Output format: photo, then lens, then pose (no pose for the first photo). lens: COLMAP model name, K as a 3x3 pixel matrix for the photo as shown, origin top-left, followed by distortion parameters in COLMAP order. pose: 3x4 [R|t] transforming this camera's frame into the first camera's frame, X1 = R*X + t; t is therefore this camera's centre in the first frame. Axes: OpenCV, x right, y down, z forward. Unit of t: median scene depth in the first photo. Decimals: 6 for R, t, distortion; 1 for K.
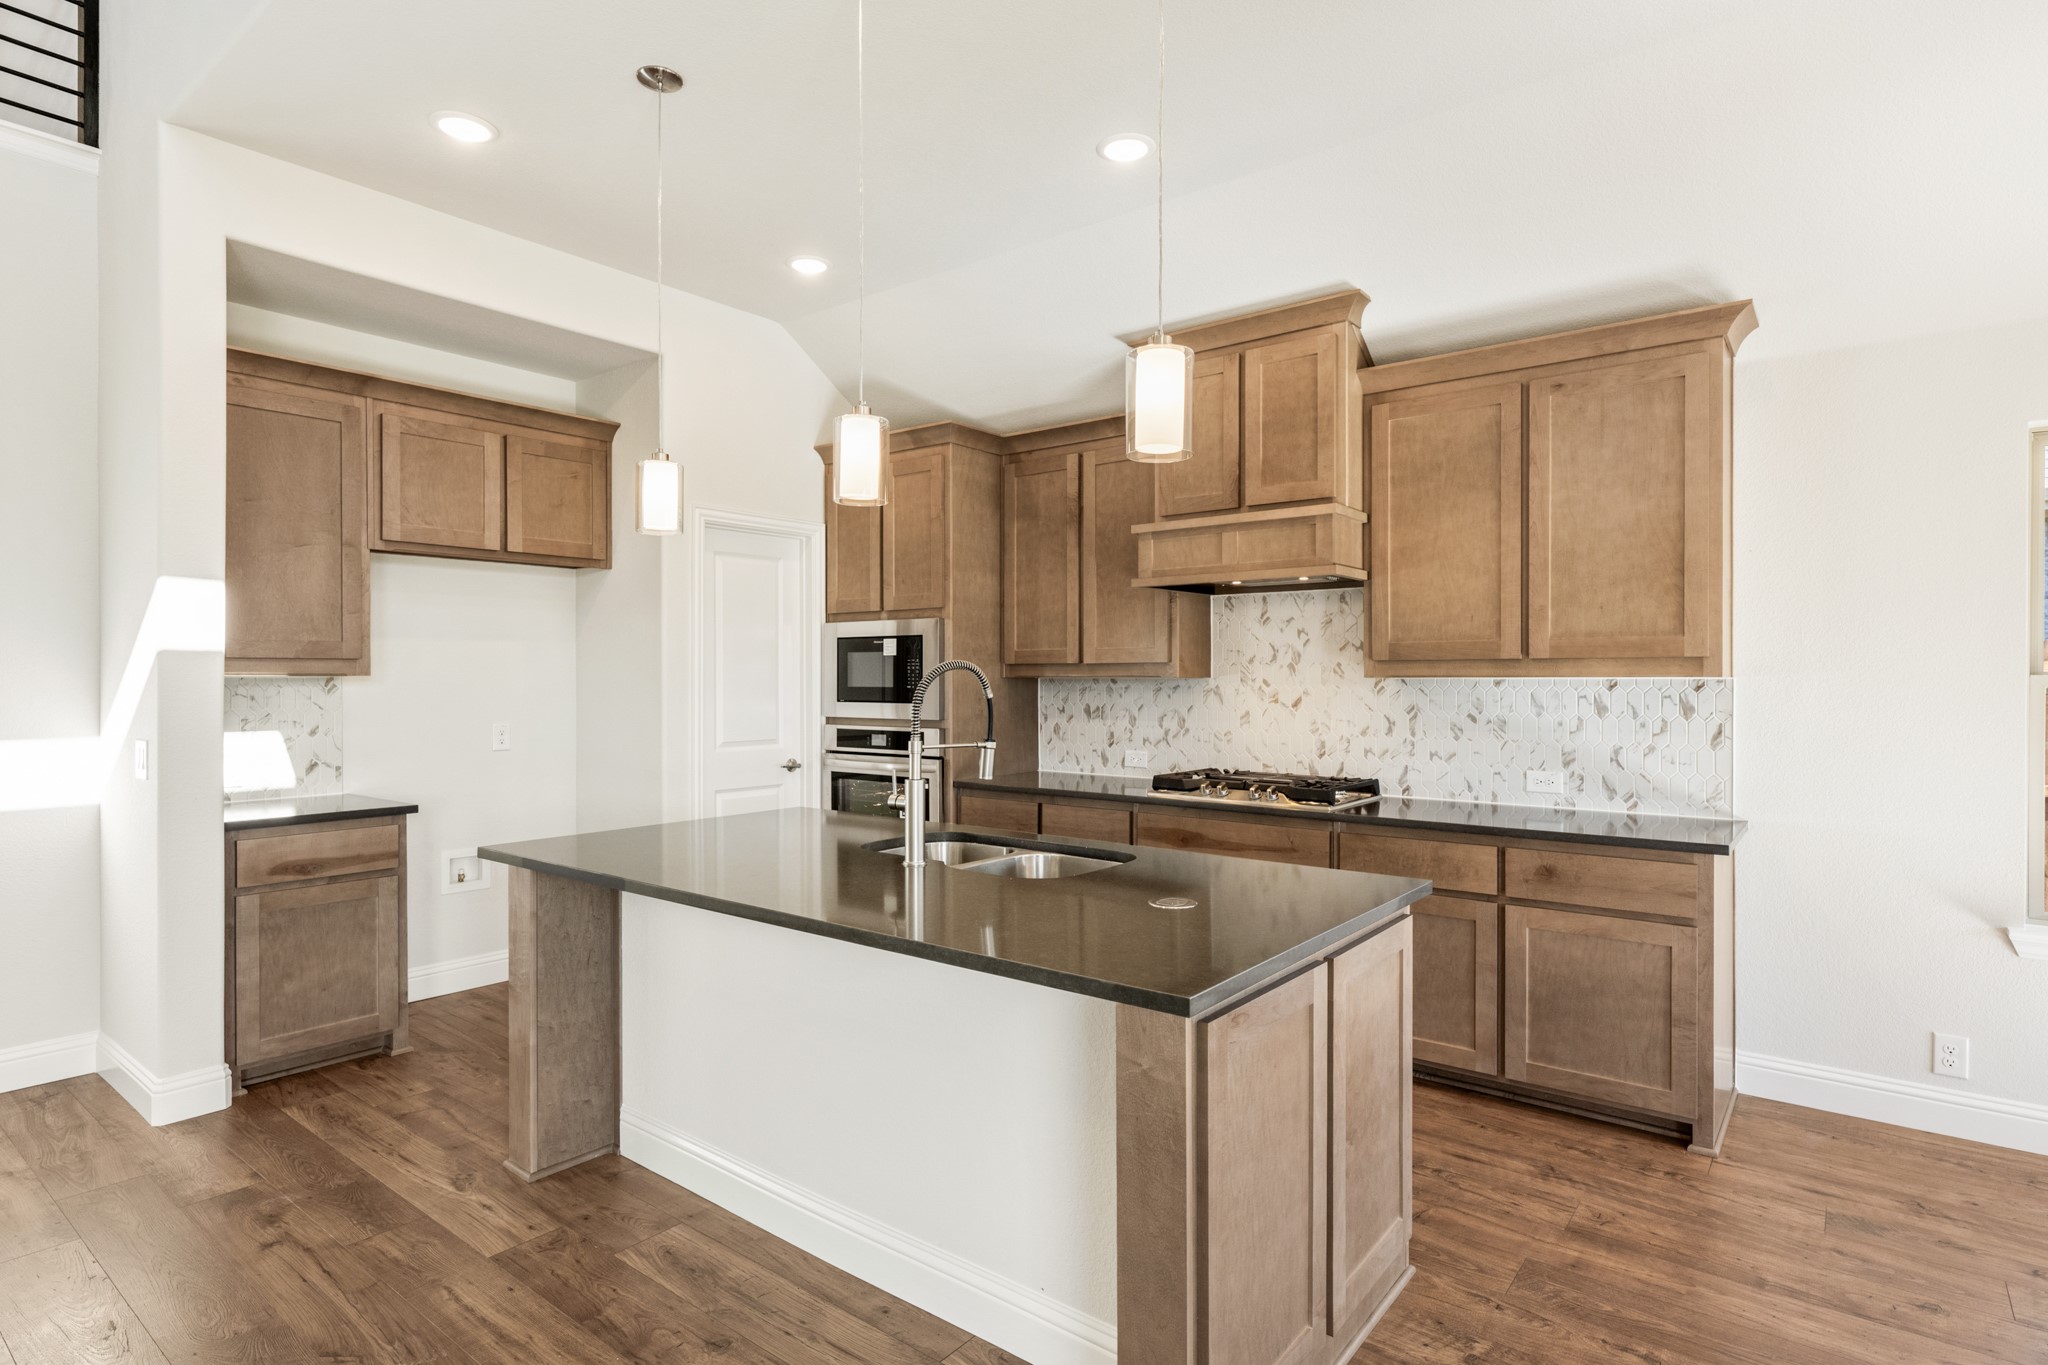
lens RADIAL K [[1045.6, 0, 1027.3], [0, 1045.6, 682.8], [0, 0, 1]] dist [0.001894, 0.000530]
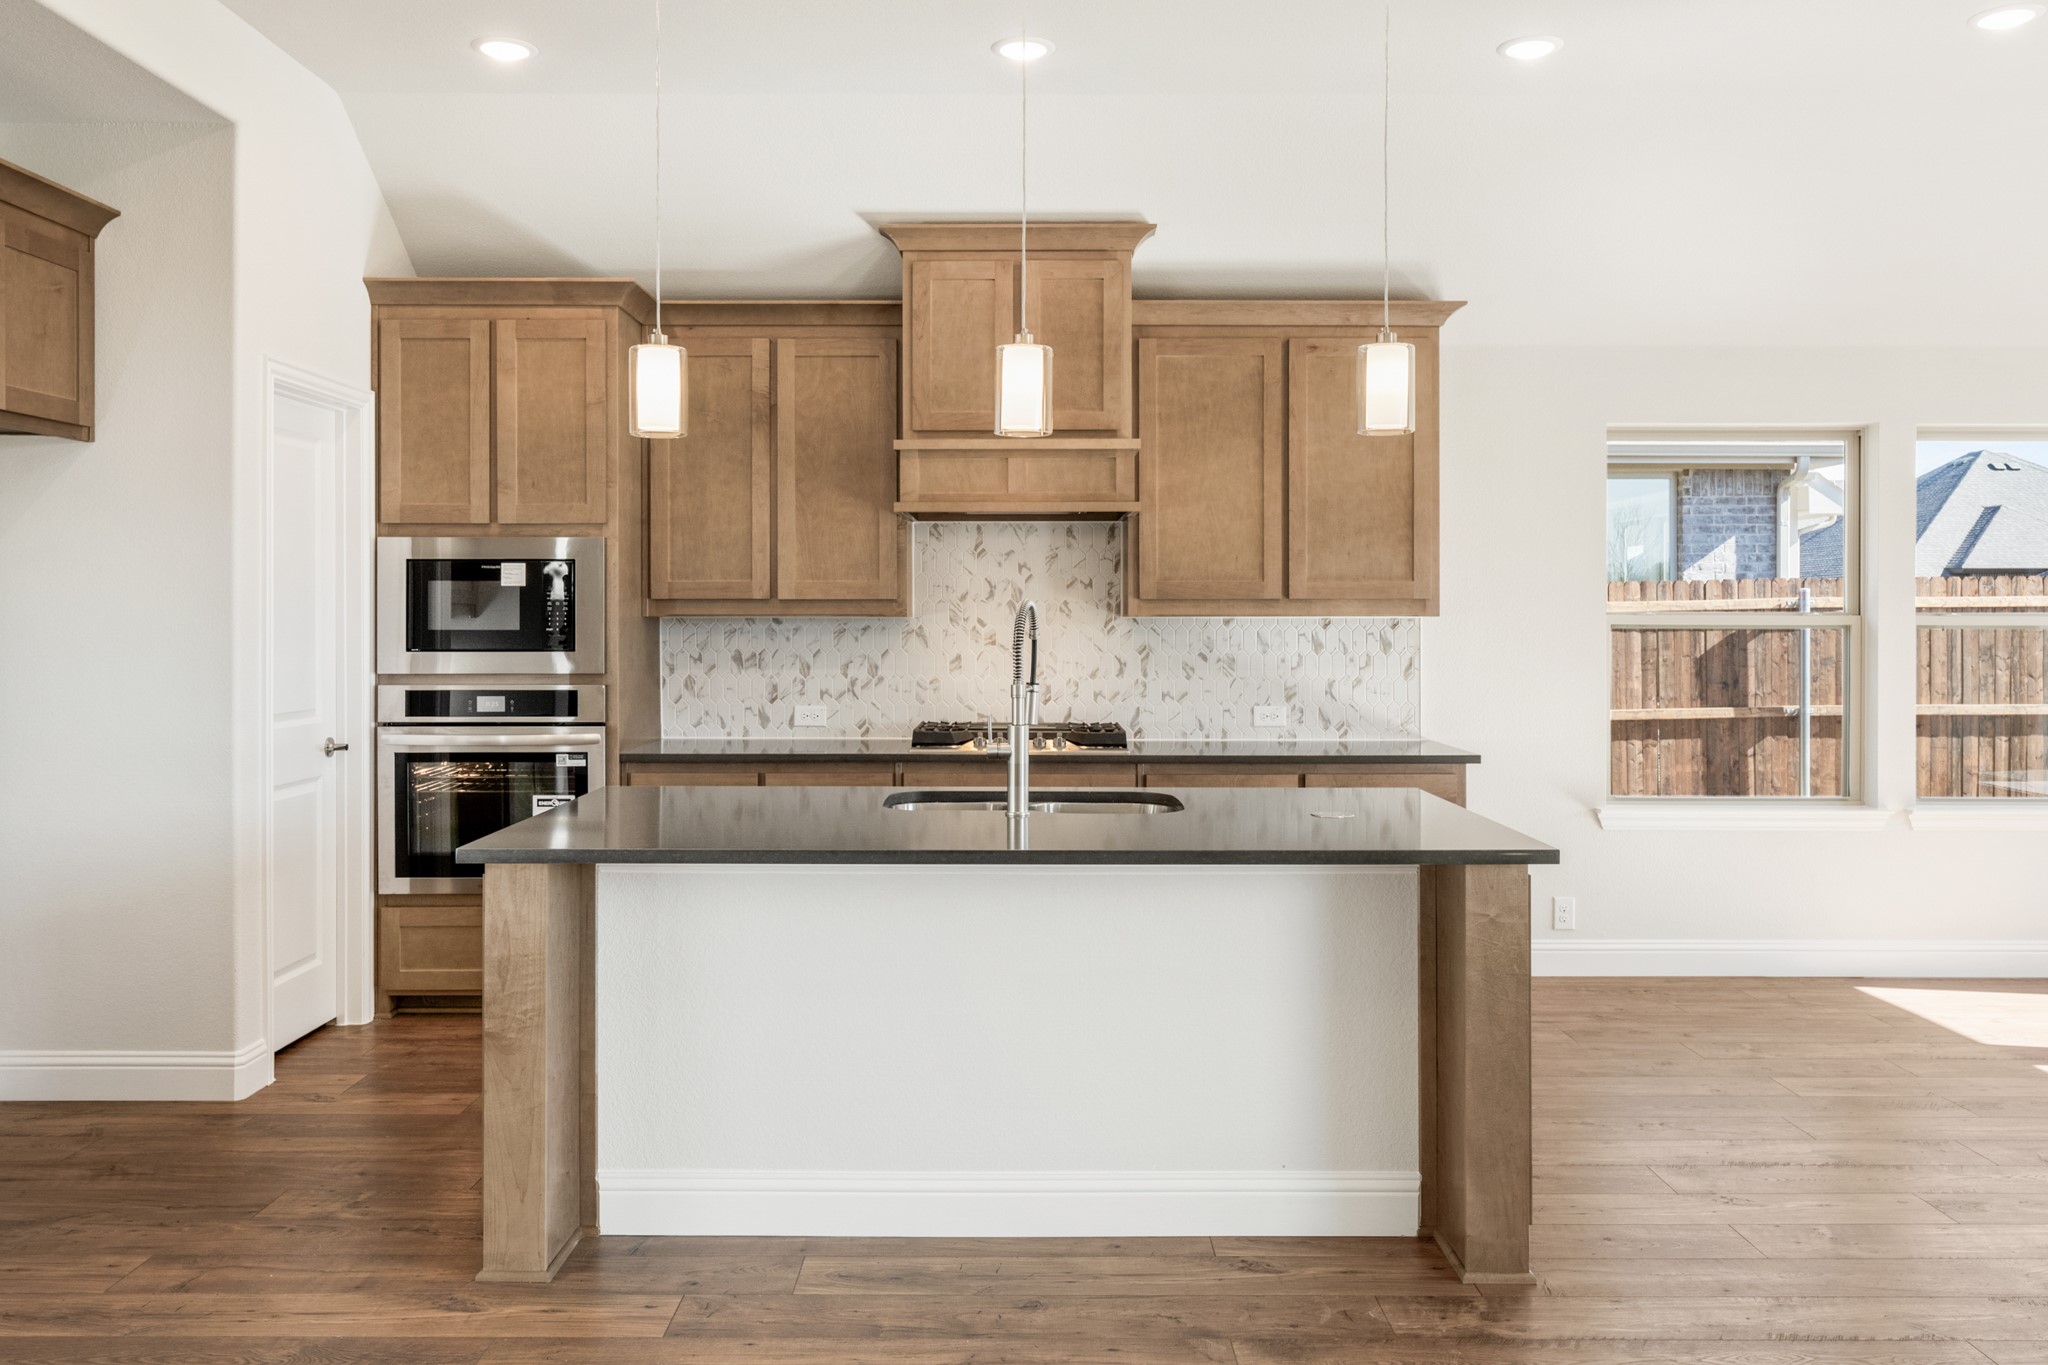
lens RADIAL K [[1499.5, 0, 1048.3], [0, 1499.5, 617.2], [0, 0, 1]] dist [0.006058, 0.001100]
pose [[0.795702, 0.000026, 0.605689, -0.563239], [0.002905, 0.999988, -0.003860, 0.000582], [-0.605682, 0.004831, 0.795692, -0.058671]]
